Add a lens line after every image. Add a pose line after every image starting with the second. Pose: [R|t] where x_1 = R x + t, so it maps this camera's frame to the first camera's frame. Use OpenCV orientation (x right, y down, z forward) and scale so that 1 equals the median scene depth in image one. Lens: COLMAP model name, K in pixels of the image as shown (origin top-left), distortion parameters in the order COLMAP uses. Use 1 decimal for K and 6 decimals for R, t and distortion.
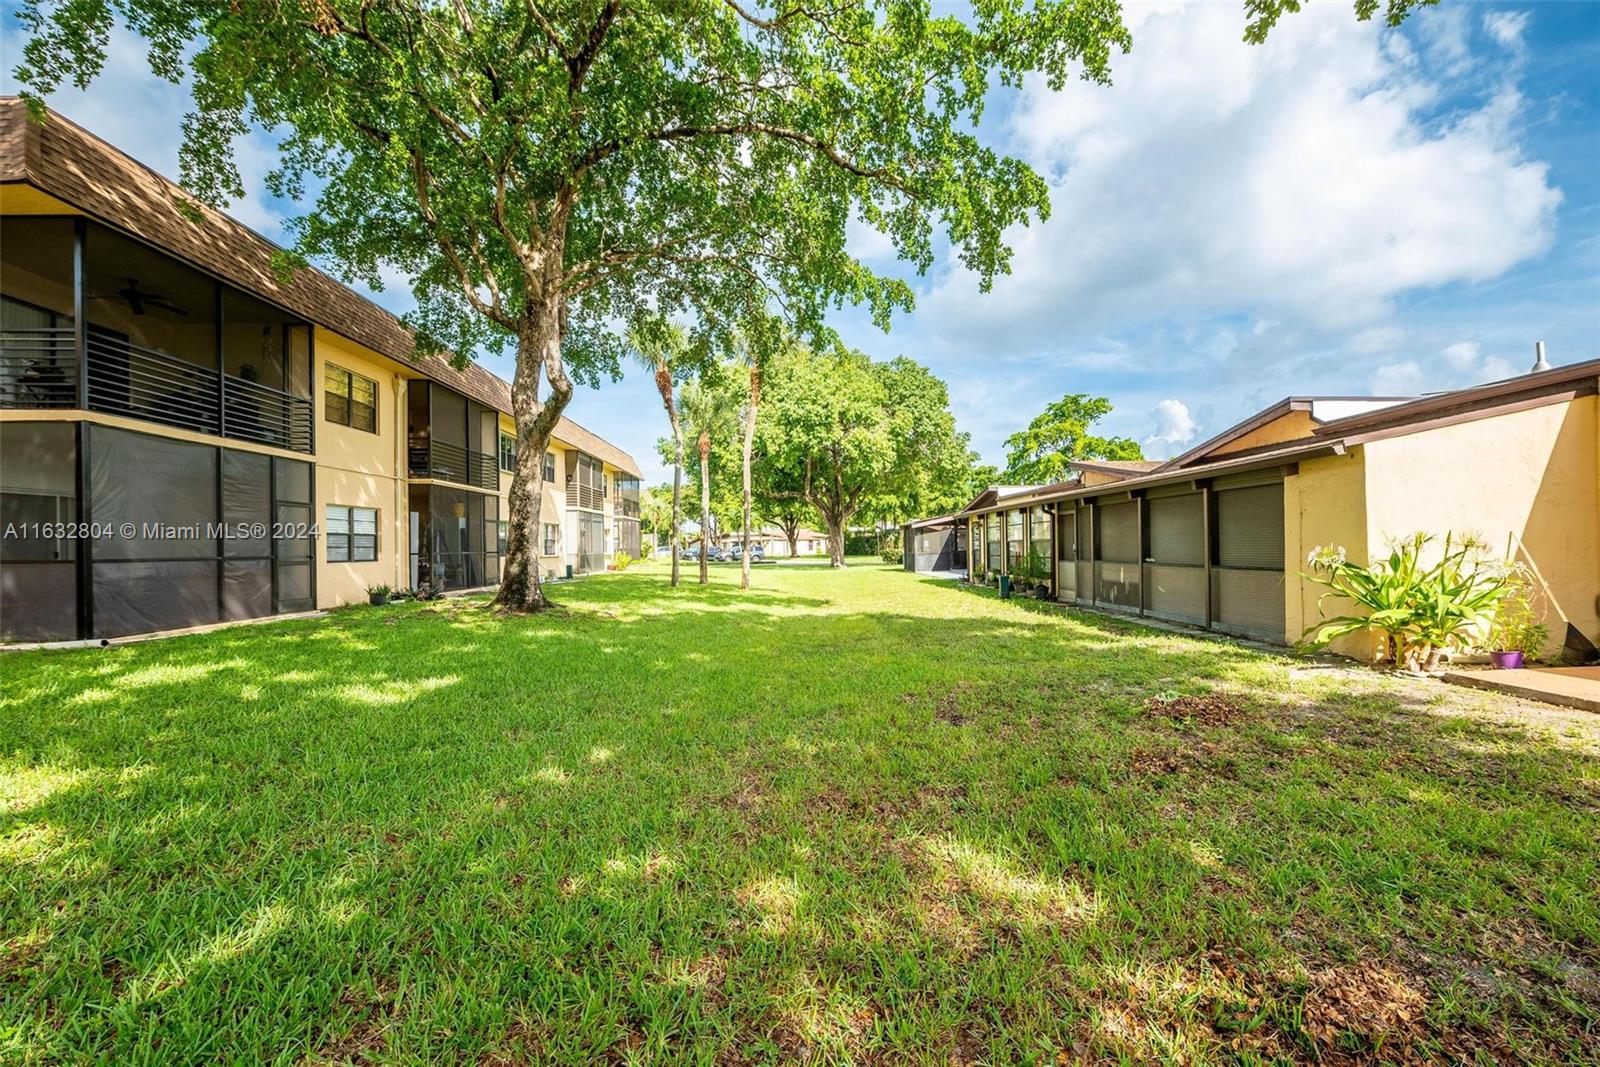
lens RADIAL K [[667.6, 0, 803.1], [0, 667.6, 512.7], [0, 0, 1]] dist [-0.000666, -0.000243]
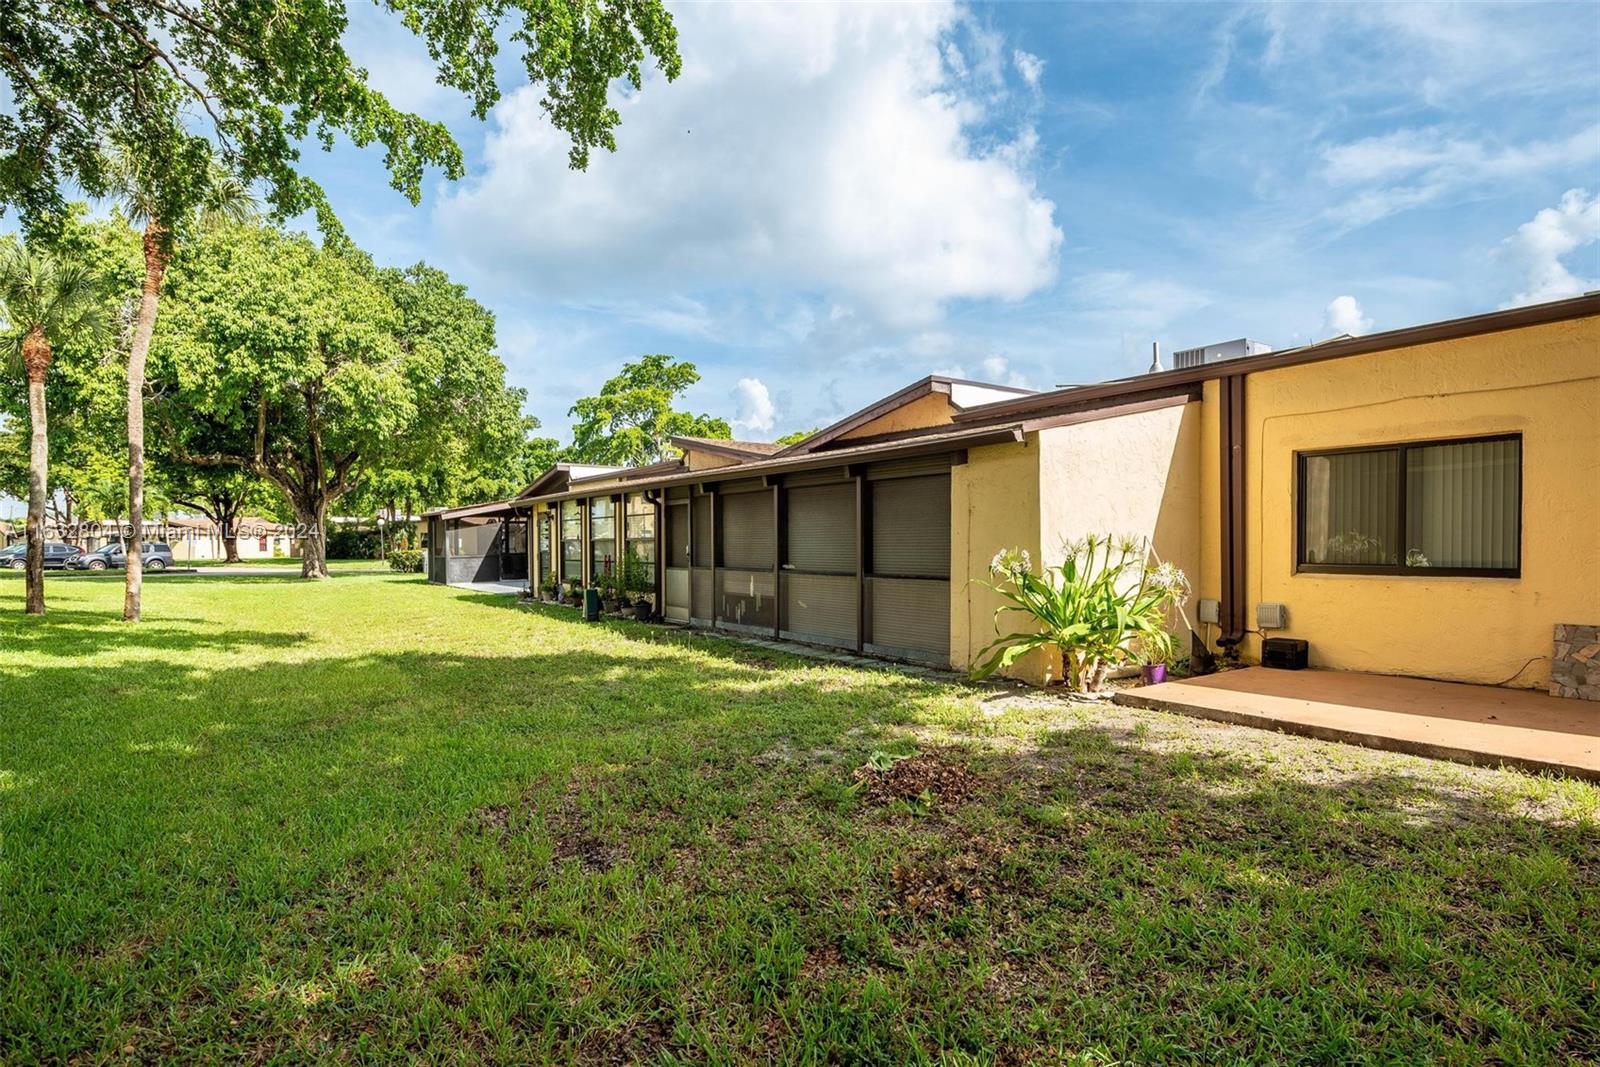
lens RADIAL K [[859.5, 0, 796.9], [0, 859.5, 556.9], [0, 0, 1]] dist [-0.004515, -0.000348]
pose [[0.841249, 0.002533, 0.540642, -0.006591], [-0.035574, 0.998081, 0.050677, 0.005910], [-0.539476, -0.061865, 0.839725, 0.106723]]
